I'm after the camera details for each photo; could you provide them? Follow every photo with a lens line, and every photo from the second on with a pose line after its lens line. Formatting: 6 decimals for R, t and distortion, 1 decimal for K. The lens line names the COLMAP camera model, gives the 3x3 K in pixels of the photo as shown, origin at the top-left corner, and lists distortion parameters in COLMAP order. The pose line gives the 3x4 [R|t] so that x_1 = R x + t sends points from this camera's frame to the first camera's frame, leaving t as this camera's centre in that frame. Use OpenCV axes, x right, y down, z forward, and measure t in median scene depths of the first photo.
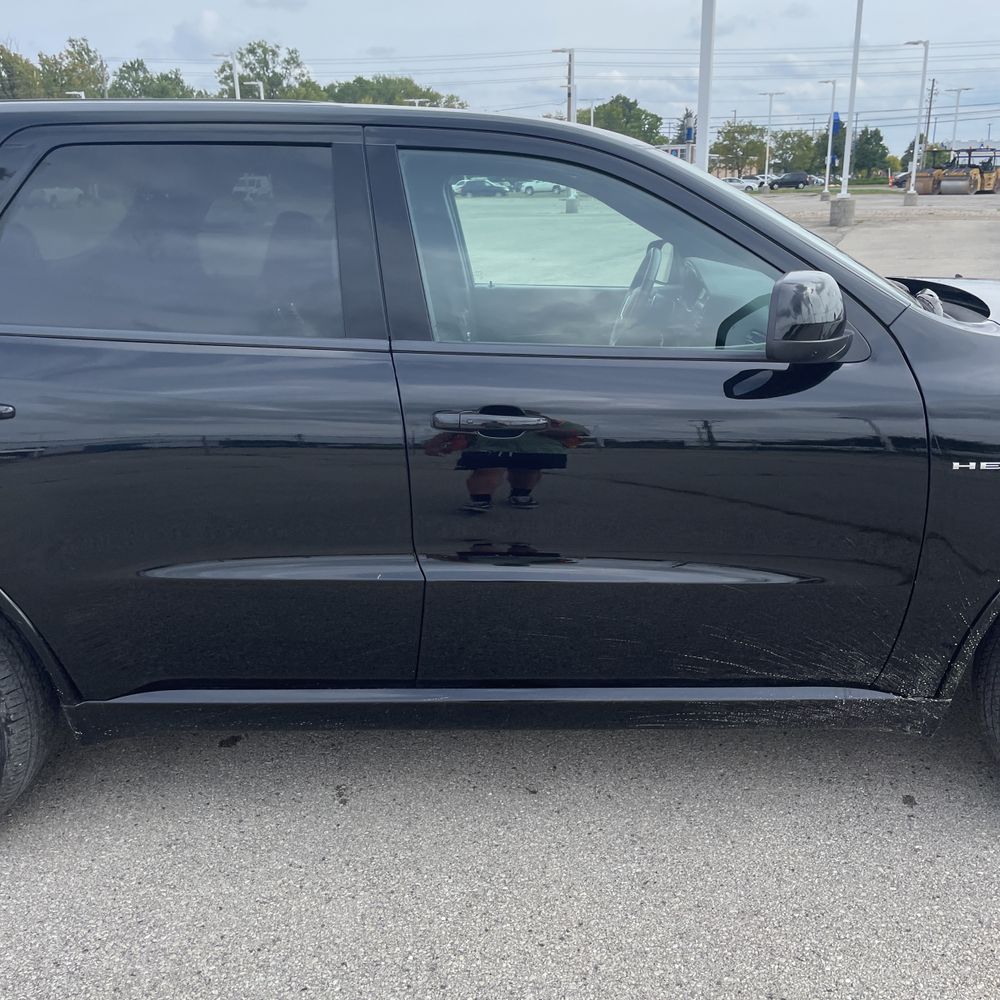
lens RADIAL K [[1008.3, 0, 499.5], [0, 1008.3, 494.9], [0, 0, 1]] dist [0.083748, -0.131214]
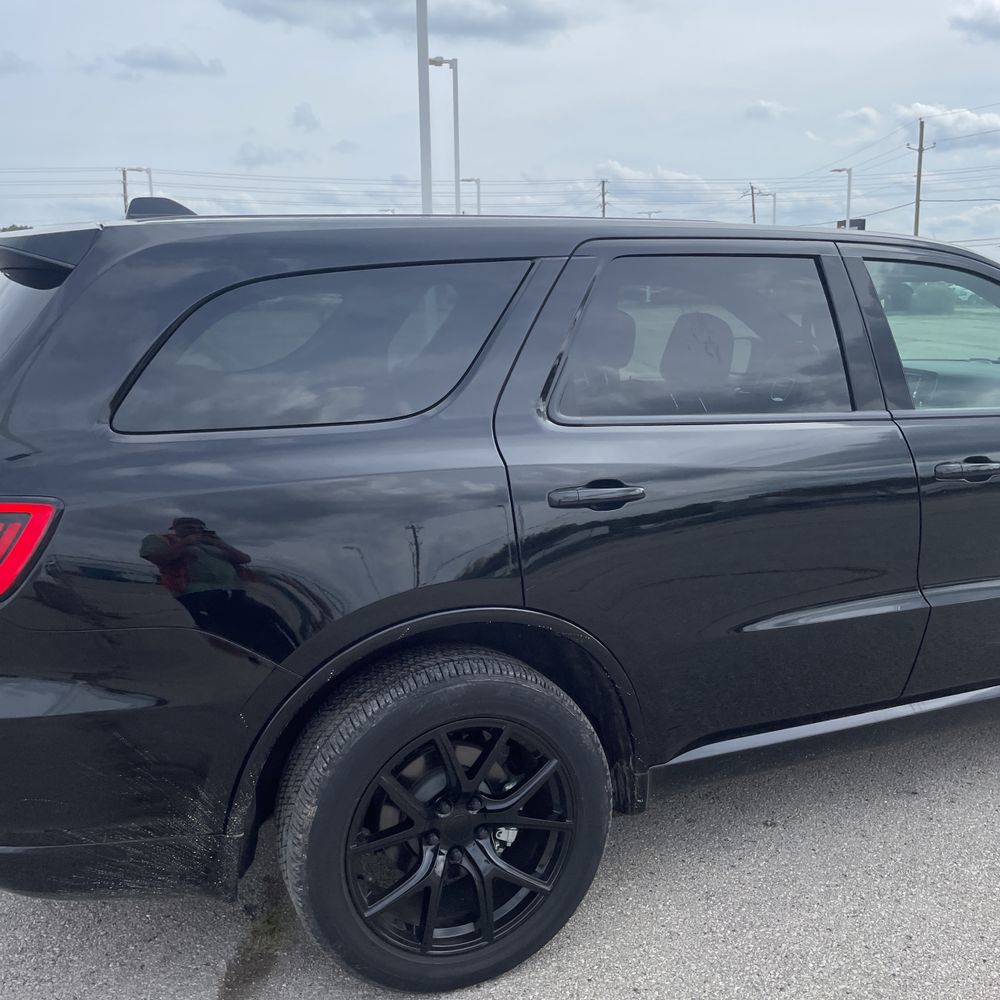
lens RADIAL K [[1020.5, 0, 501.8], [0, 1020.5, 507.6], [0, 0, 1]] dist [0.077419, -0.106065]
pose [[0.918211, -0.082170, 0.387474, -1.006921], [0.120652, 0.989780, -0.076015, -0.000533], [-0.377268, 0.116547, 0.918742, 0.050098]]
